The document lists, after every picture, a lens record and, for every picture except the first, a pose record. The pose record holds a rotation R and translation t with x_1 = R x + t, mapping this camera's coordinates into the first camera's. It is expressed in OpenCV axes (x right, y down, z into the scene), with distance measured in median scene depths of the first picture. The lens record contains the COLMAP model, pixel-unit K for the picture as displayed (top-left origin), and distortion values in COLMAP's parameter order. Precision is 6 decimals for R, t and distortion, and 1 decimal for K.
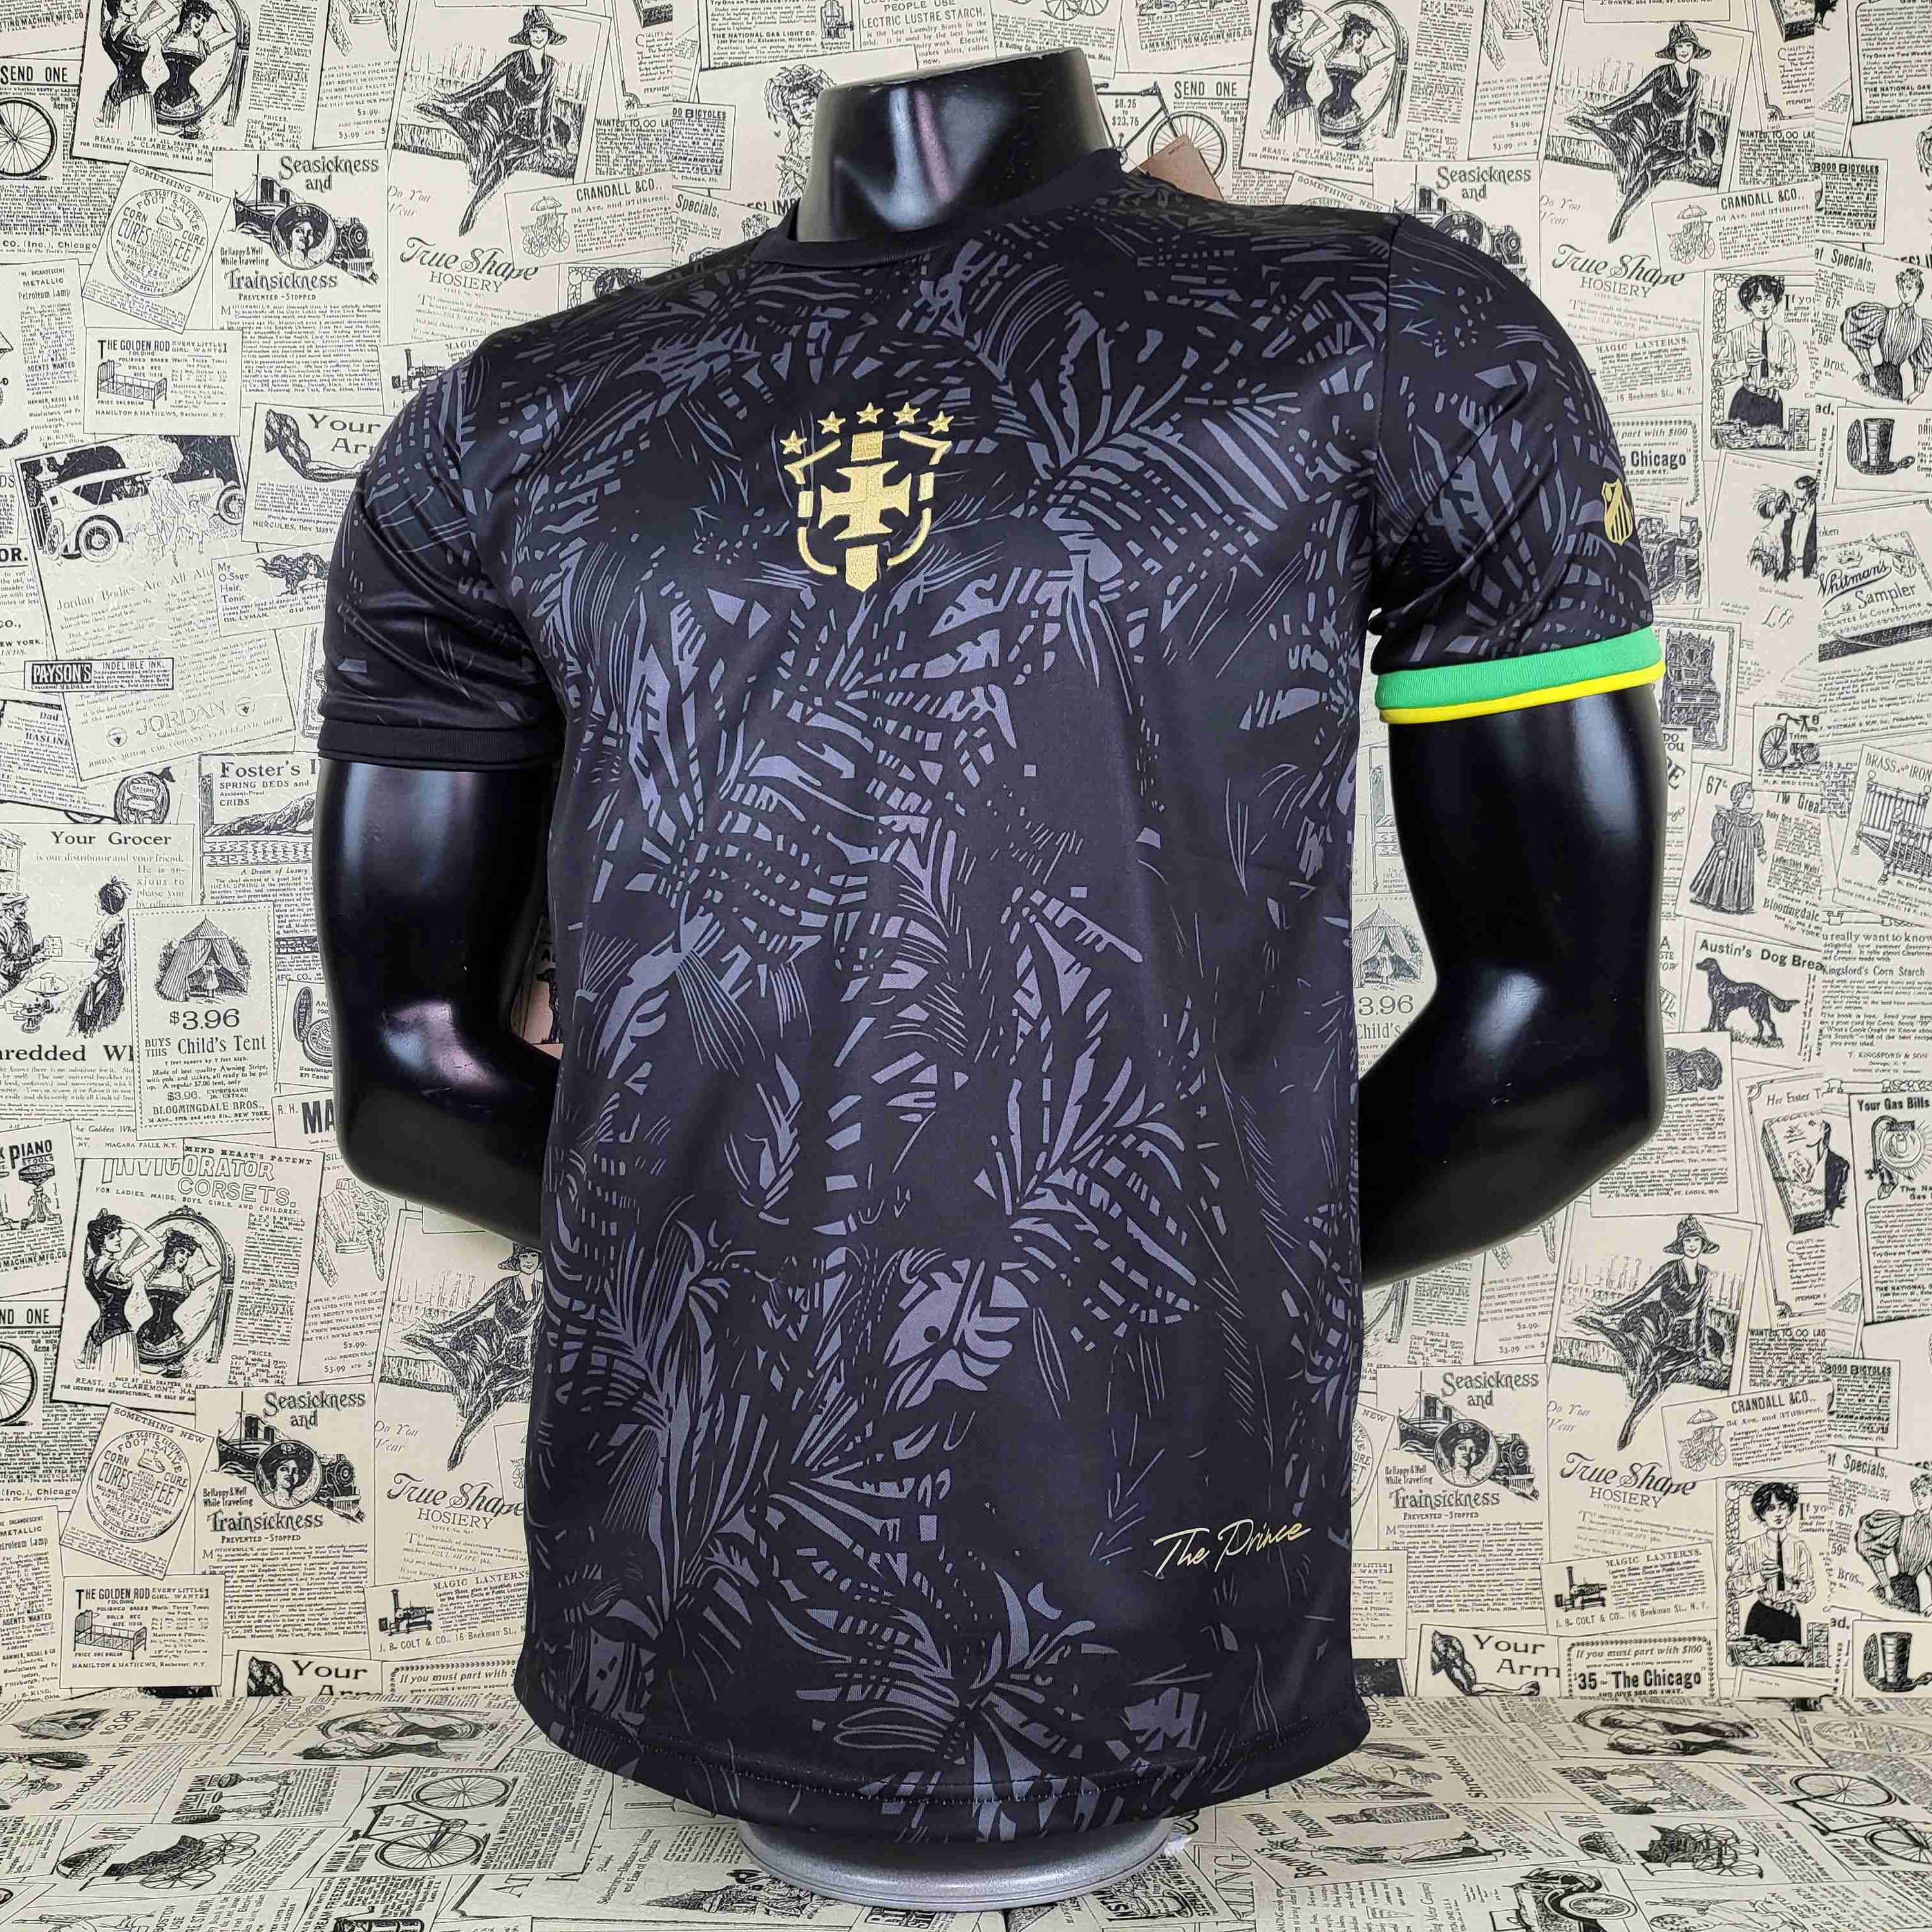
lens RADIAL K [[1993.4, 0, 959.3], [0, 1993.4, 1005.2], [0, 0, 1]] dist [-0.002243, -0.084314]
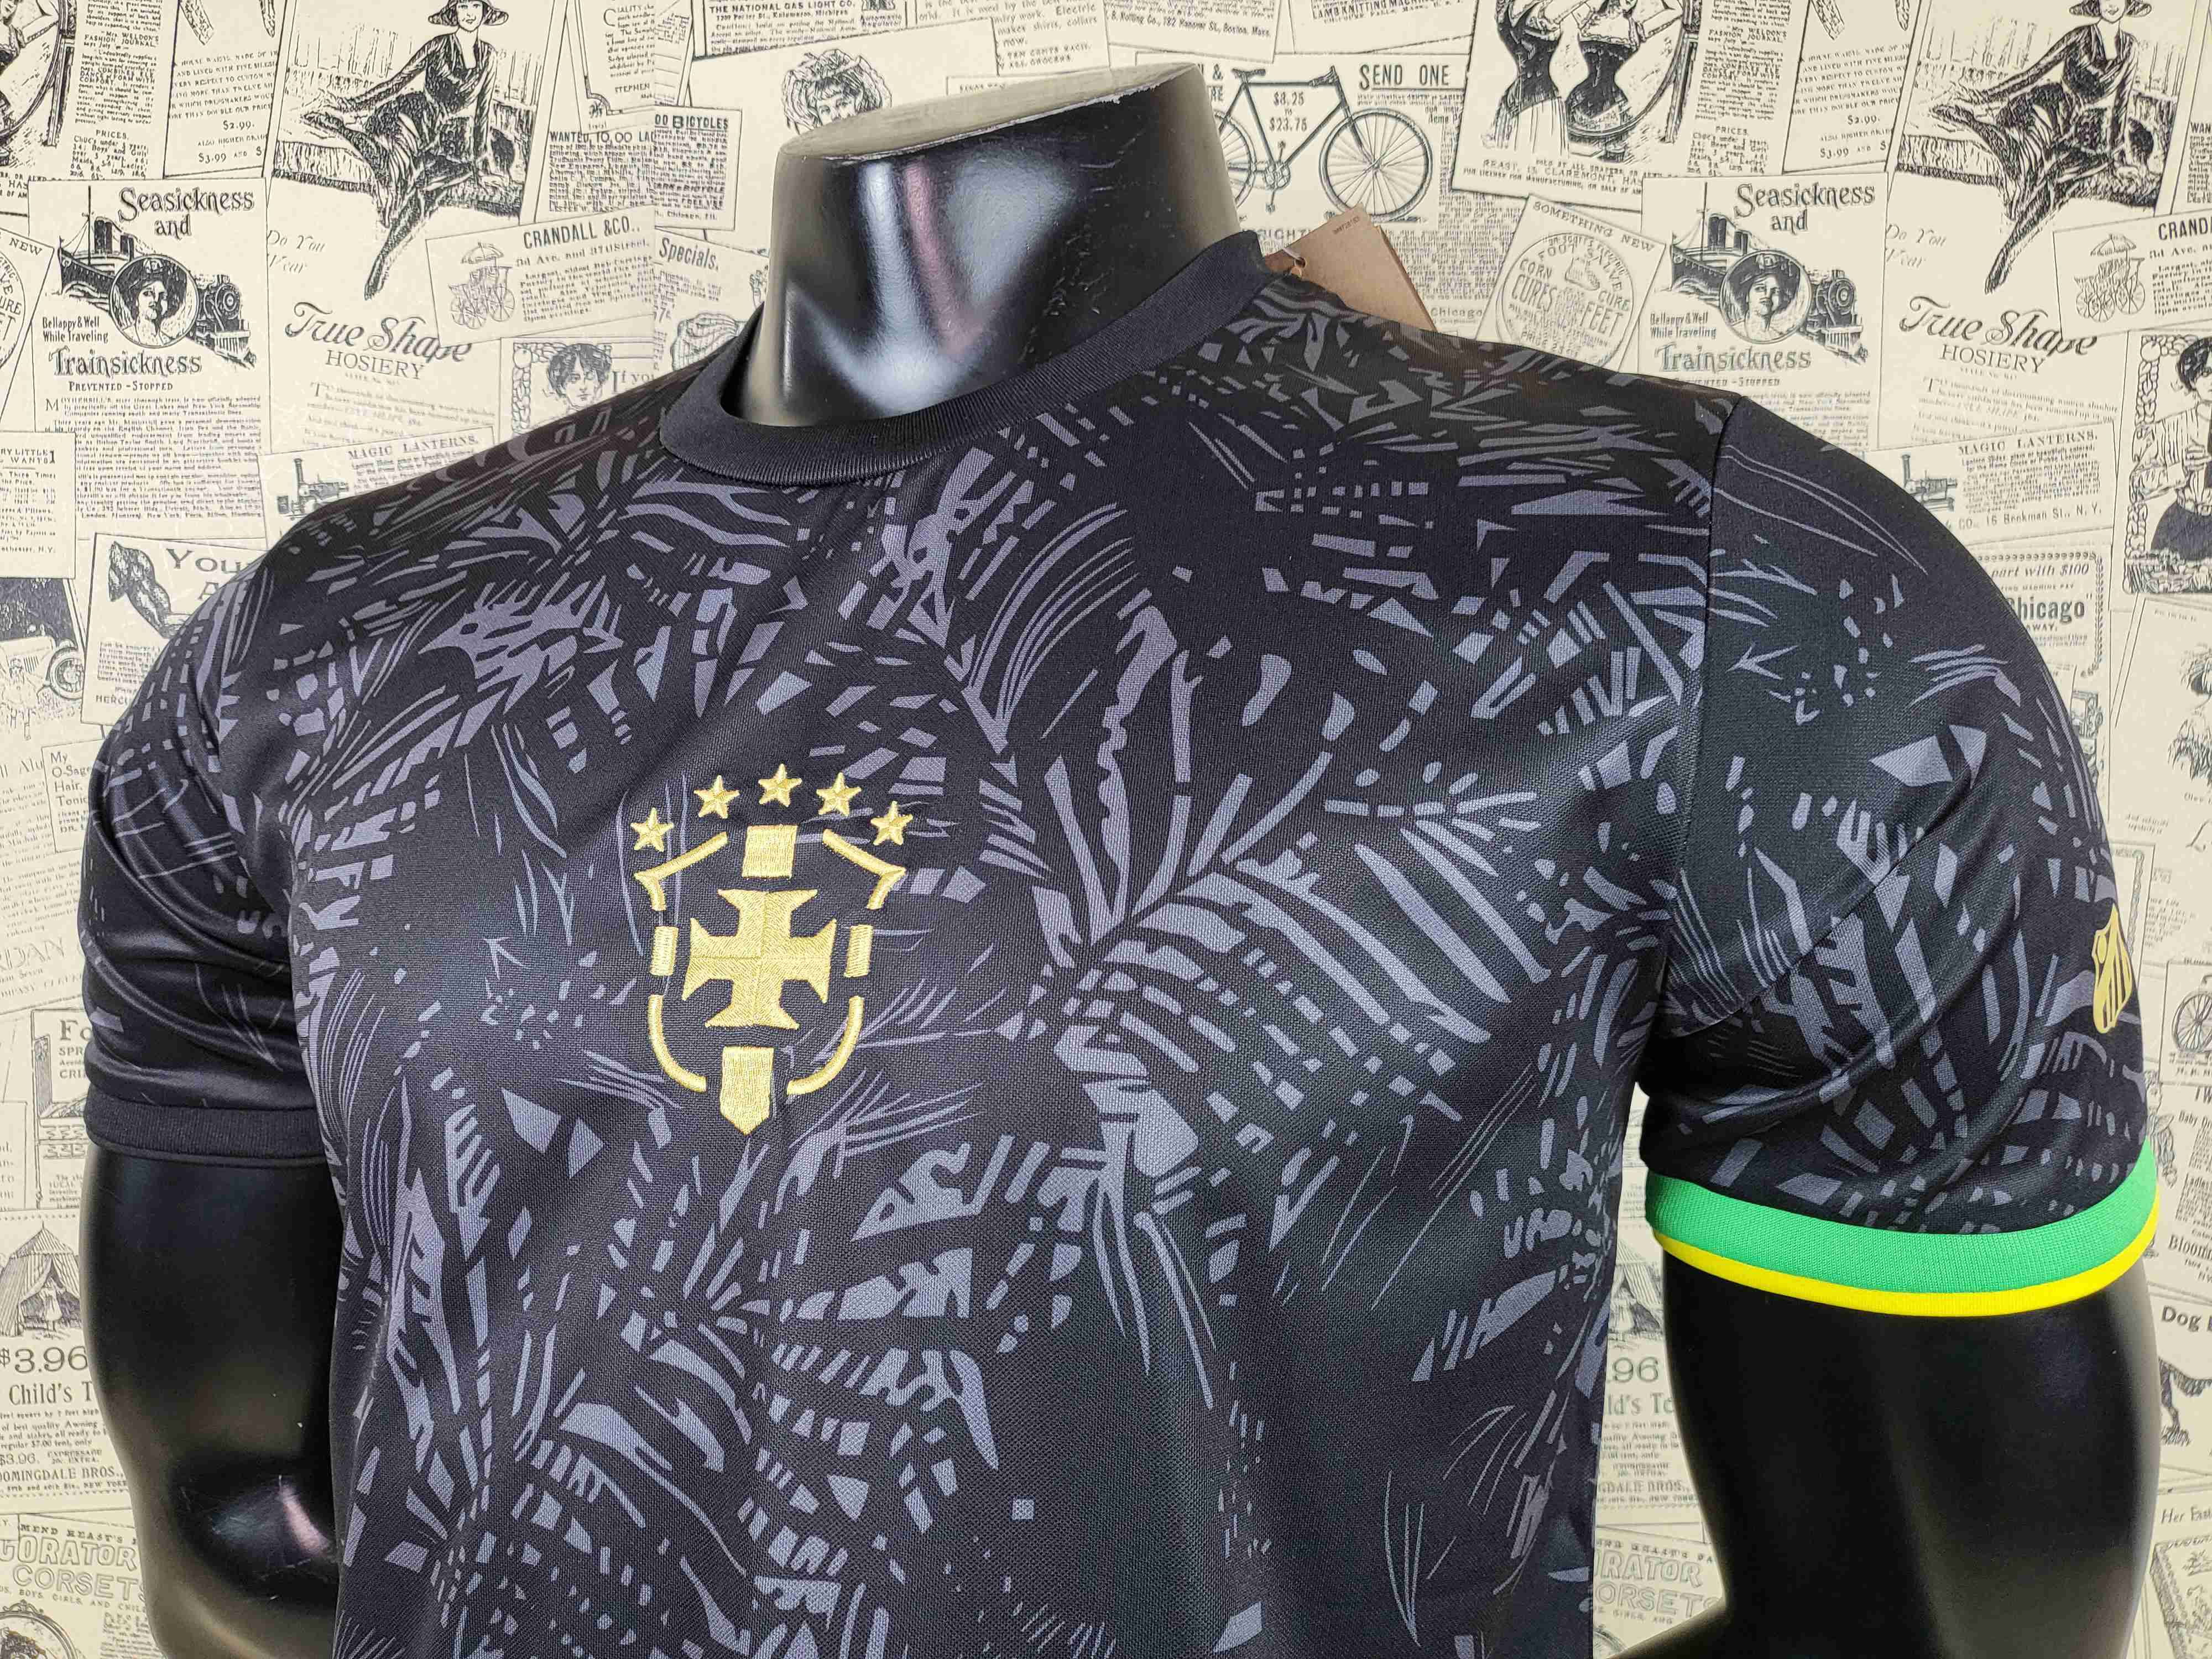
lens RADIAL K [[1738.0, 0, 1086.5], [0, 1738.0, 833.3], [0, 0, 1]] dist [-0.016923, 0.008096]
pose [[0.997814, 0.015231, -0.064306, 0.078040], [-0.011566, 0.998308, 0.056984, -0.320174], [0.065065, -0.056115, 0.996302, 0.516203]]
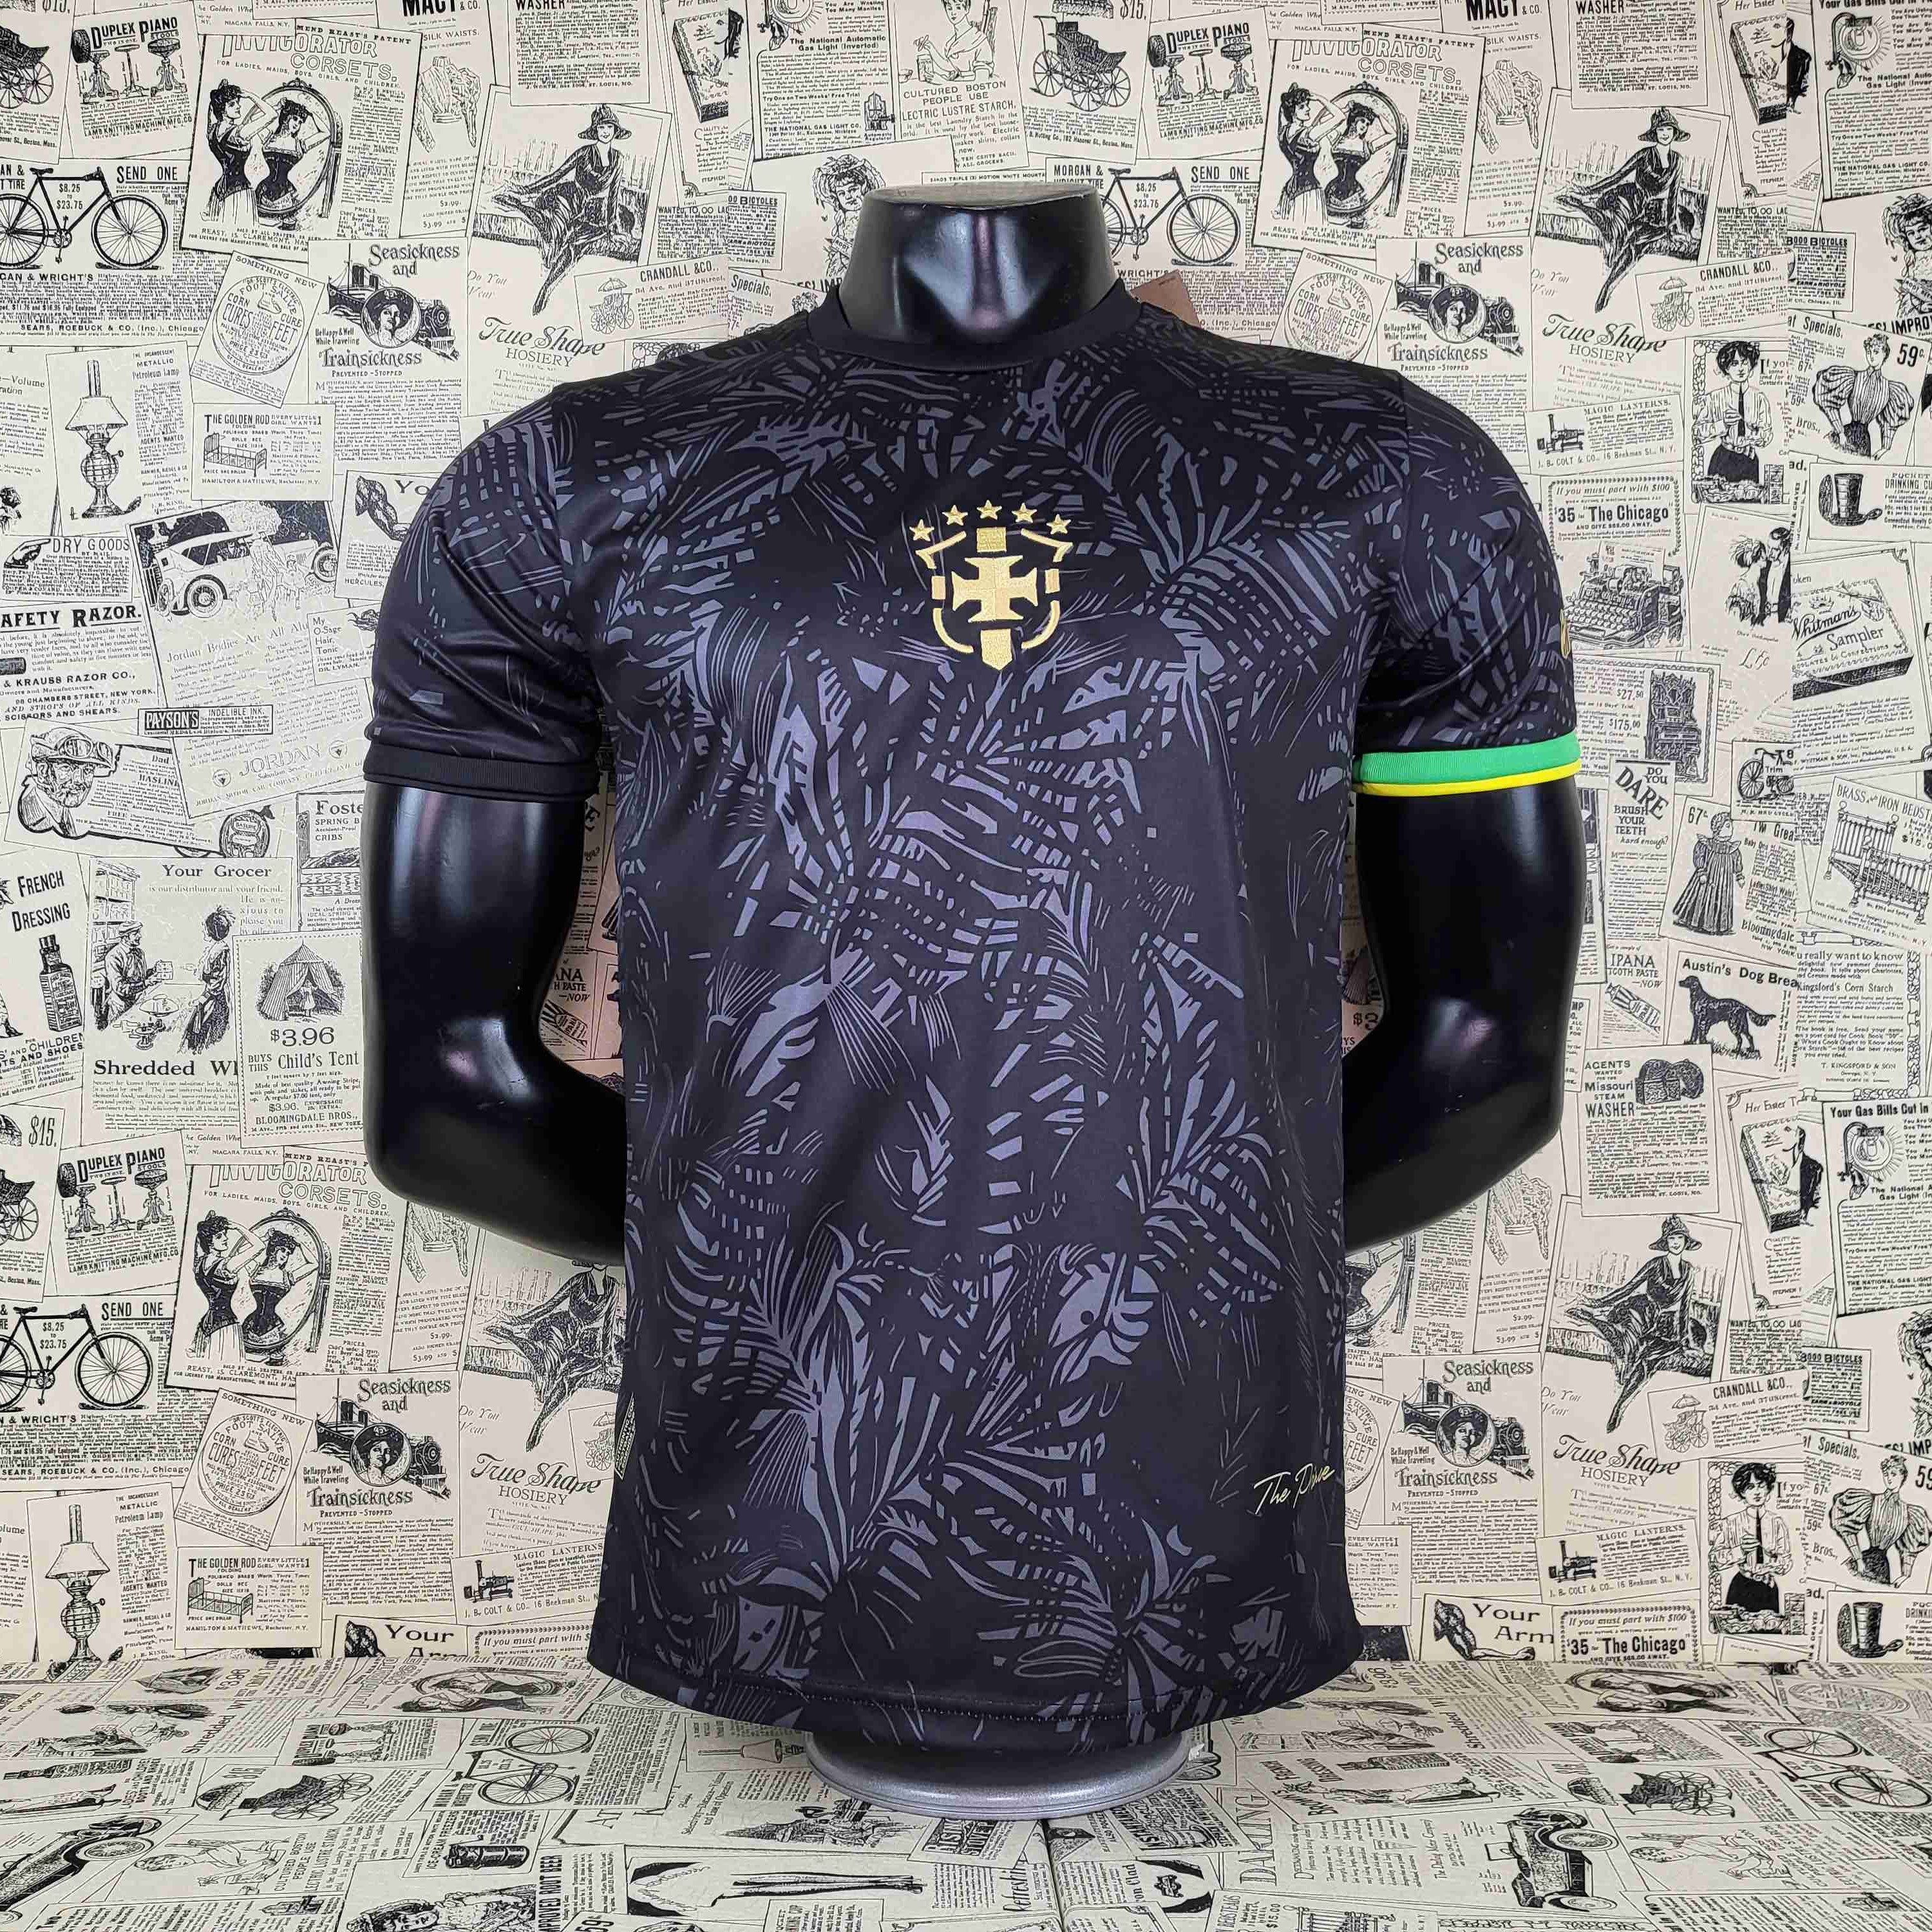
lens RADIAL K [[1963.0, 0, 943.6], [0, 1963.0, 1001.3], [0, 0, 1]] dist [0.048667, -0.280984]
pose [[0.963641, 0.007324, 0.267101, -0.376032], [-0.008833, 0.999951, 0.004448, -0.022263], [-0.267055, -0.006646, 0.963658, -0.076810]]
